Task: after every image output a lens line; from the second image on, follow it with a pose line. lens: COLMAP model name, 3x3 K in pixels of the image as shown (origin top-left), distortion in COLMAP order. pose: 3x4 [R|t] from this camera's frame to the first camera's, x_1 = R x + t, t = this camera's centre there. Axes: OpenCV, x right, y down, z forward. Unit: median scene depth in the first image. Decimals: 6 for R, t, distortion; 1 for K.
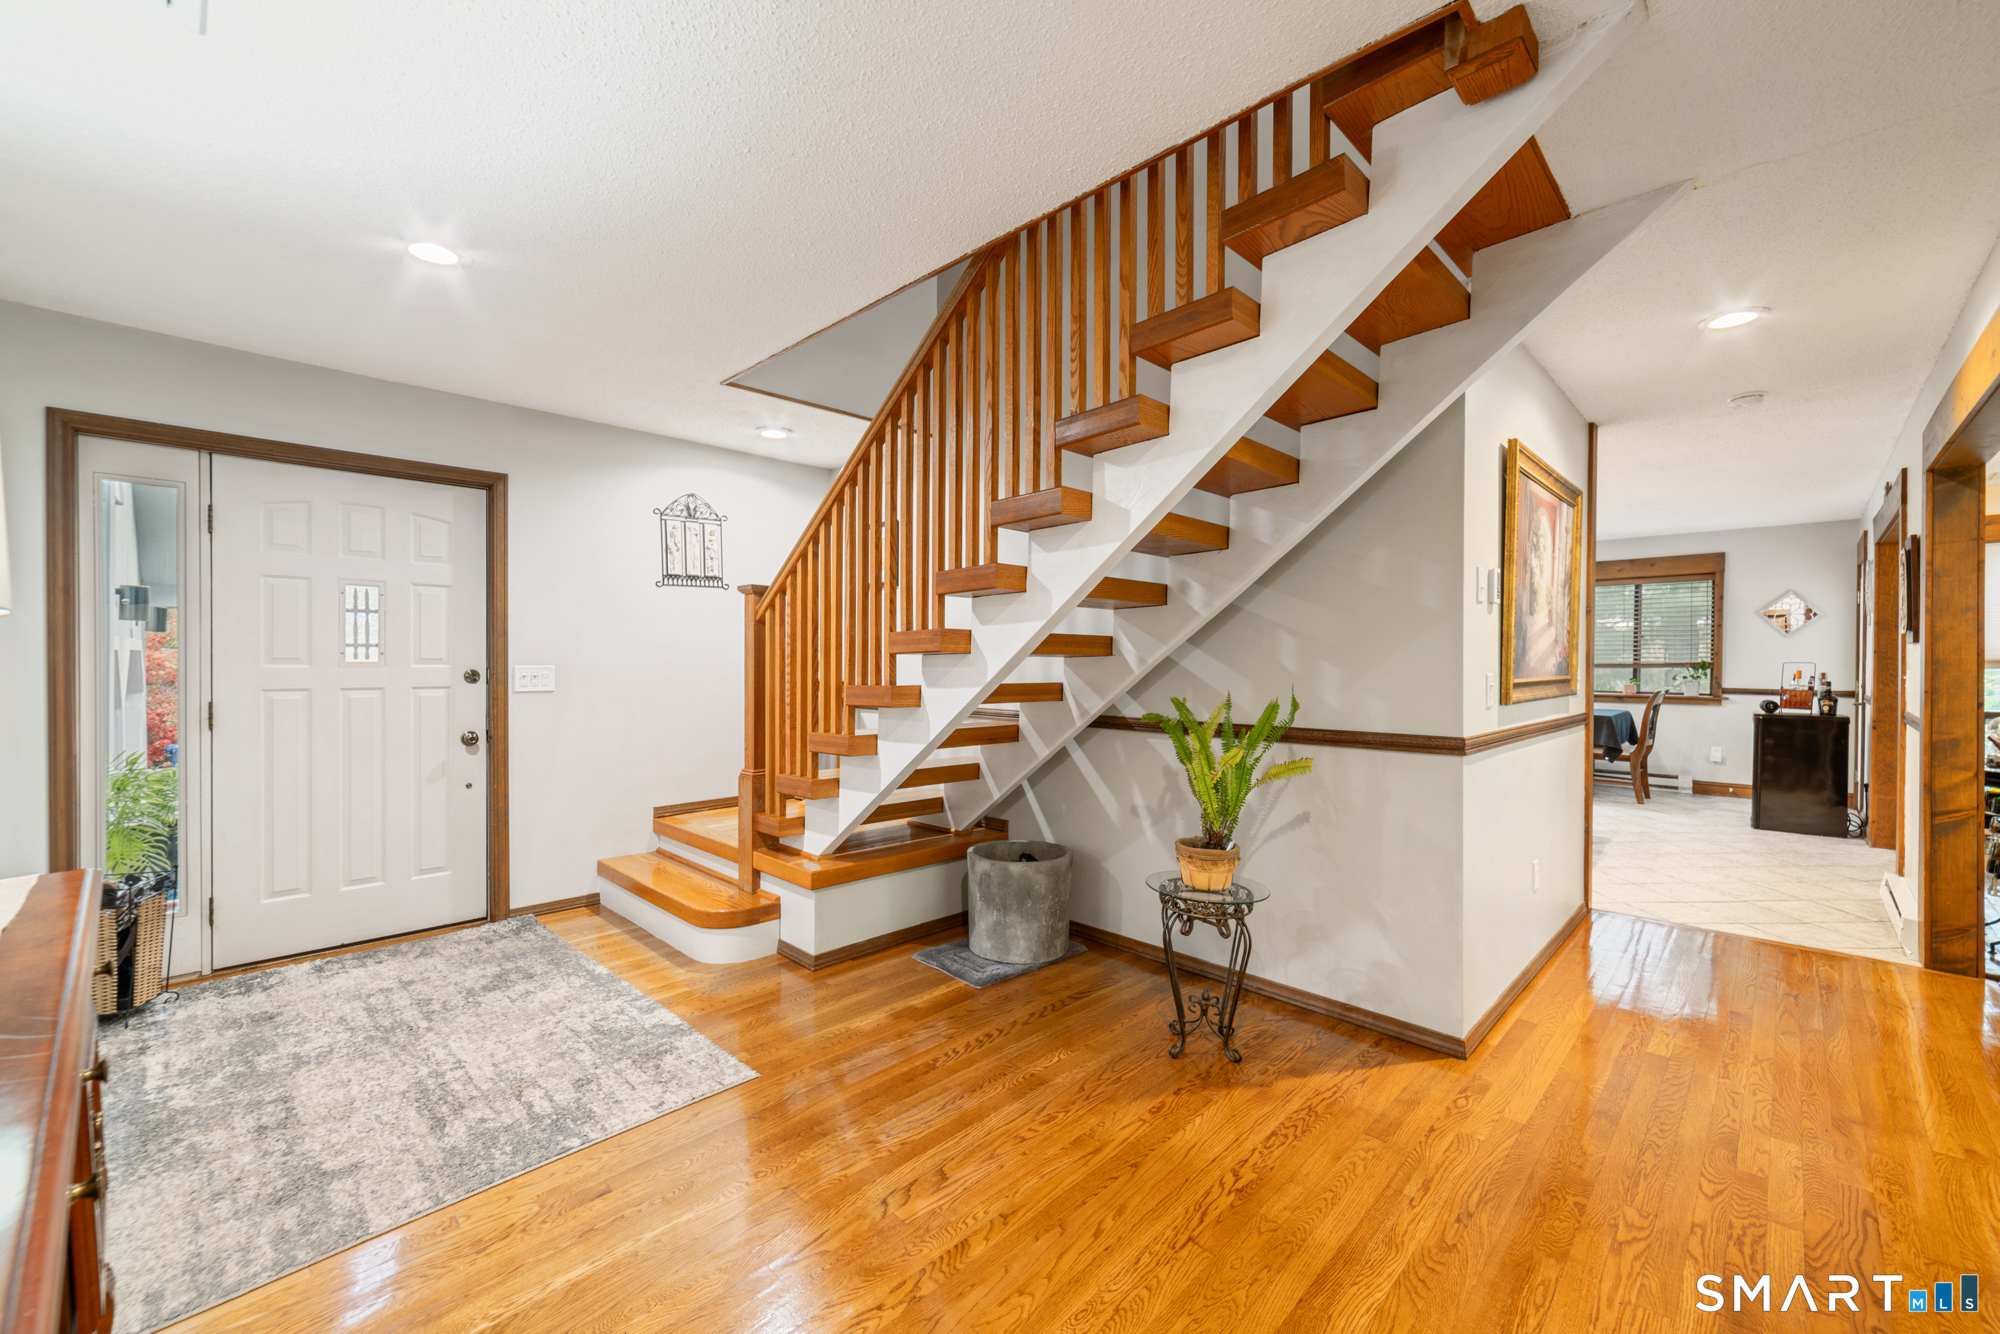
lens RADIAL K [[786.6, 0, 989.3], [0, 786.6, 663.7], [0, 0, 1]] dist [0.000055, 0.000570]
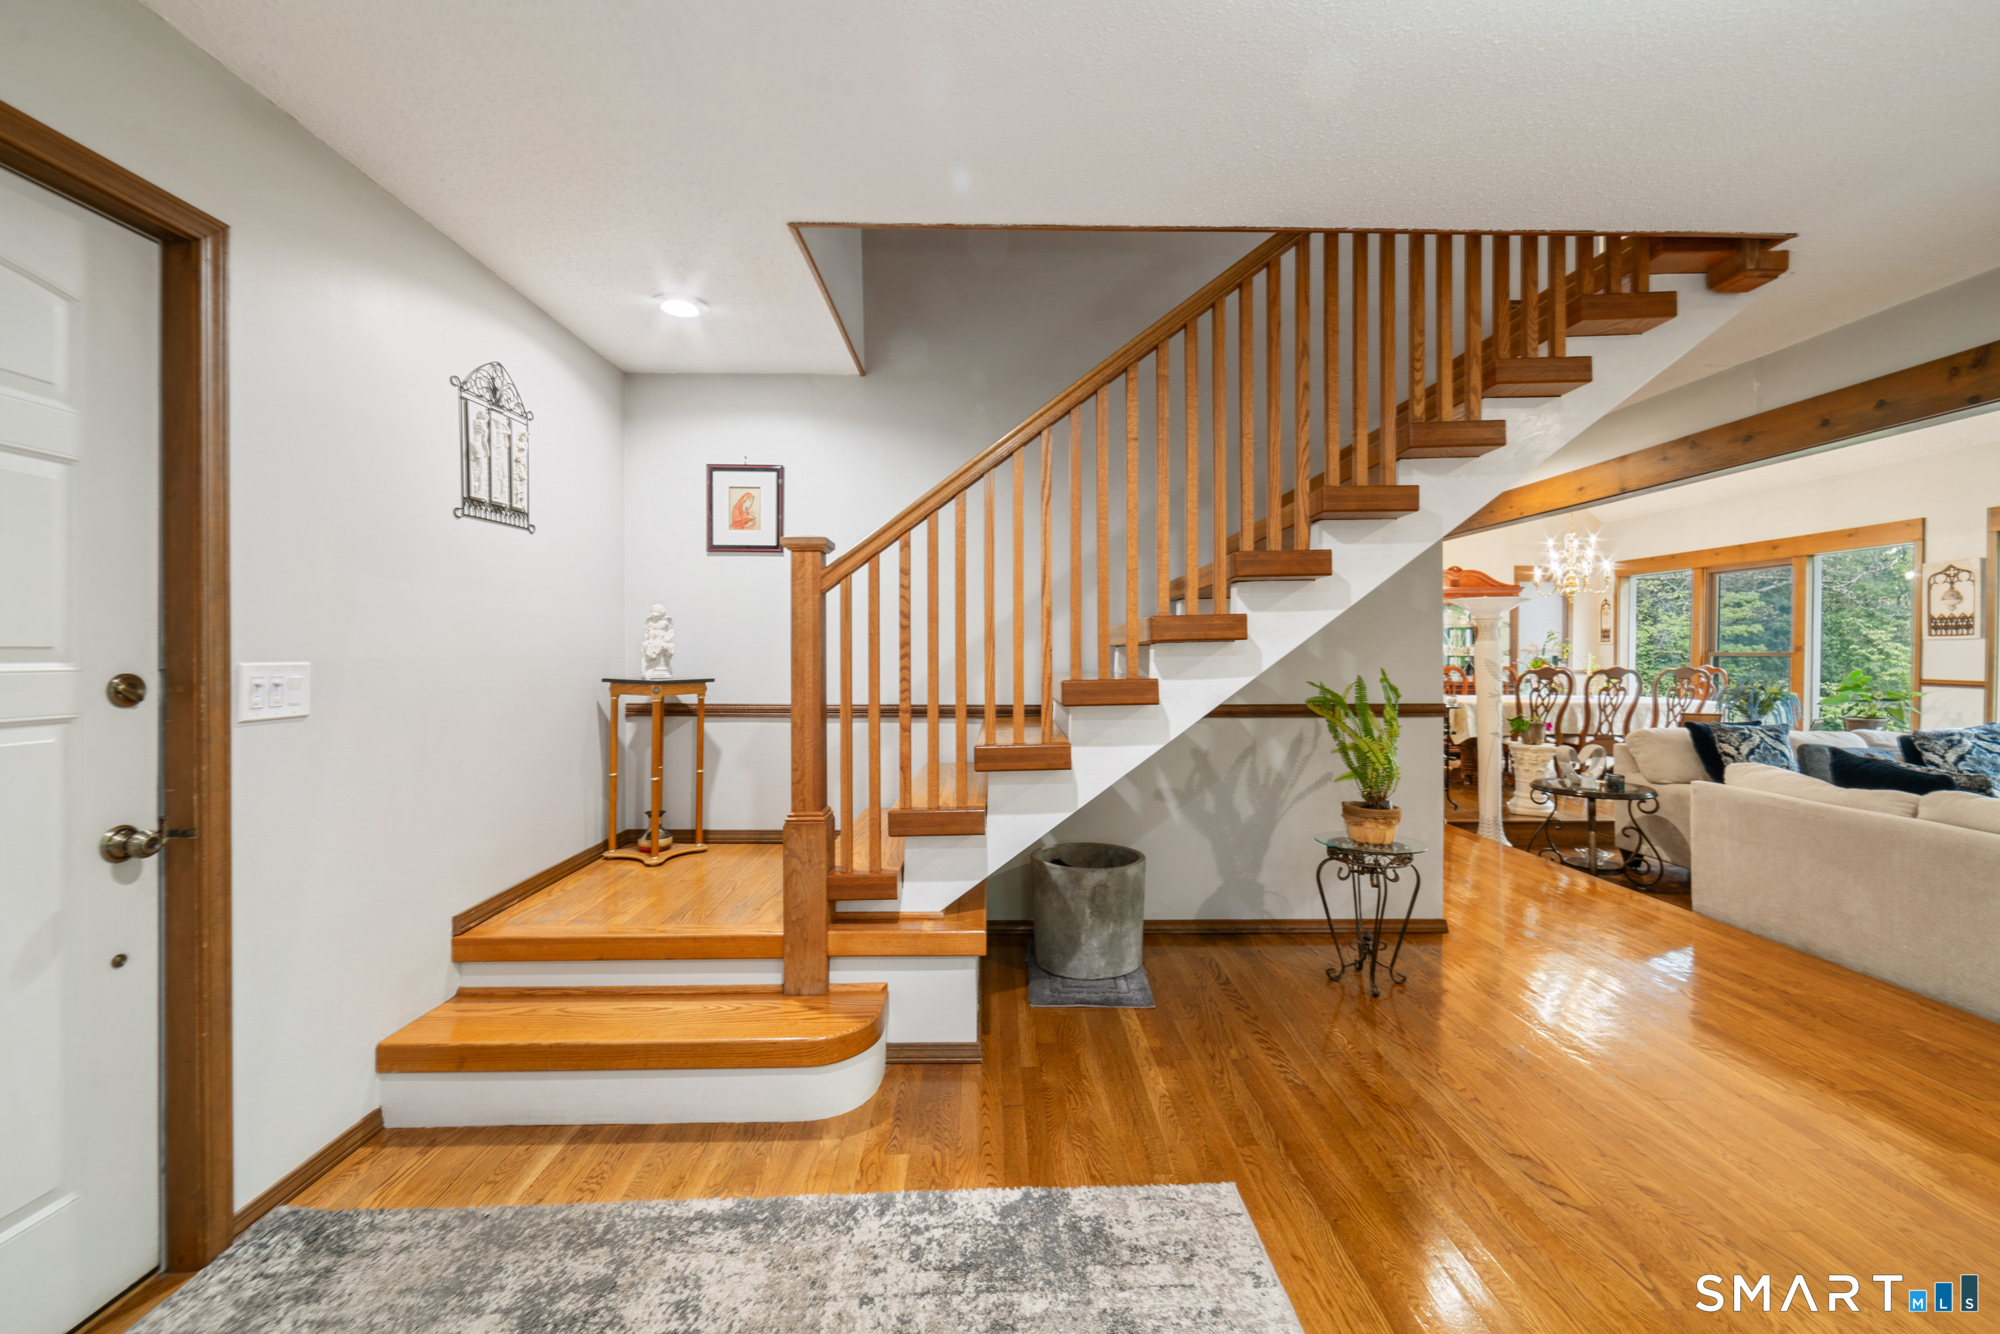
lens RADIAL K [[786.6, 0, 992.7], [0, 786.6, 652.8], [0, 0, 1]] dist [0.000055, 0.000570]
pose [[0.697842, -0.005045, 0.716234, -0.729596], [0.004480, 0.999986, 0.002680, -0.002971], [-0.716238, 0.001338, 0.697855, 0.452670]]
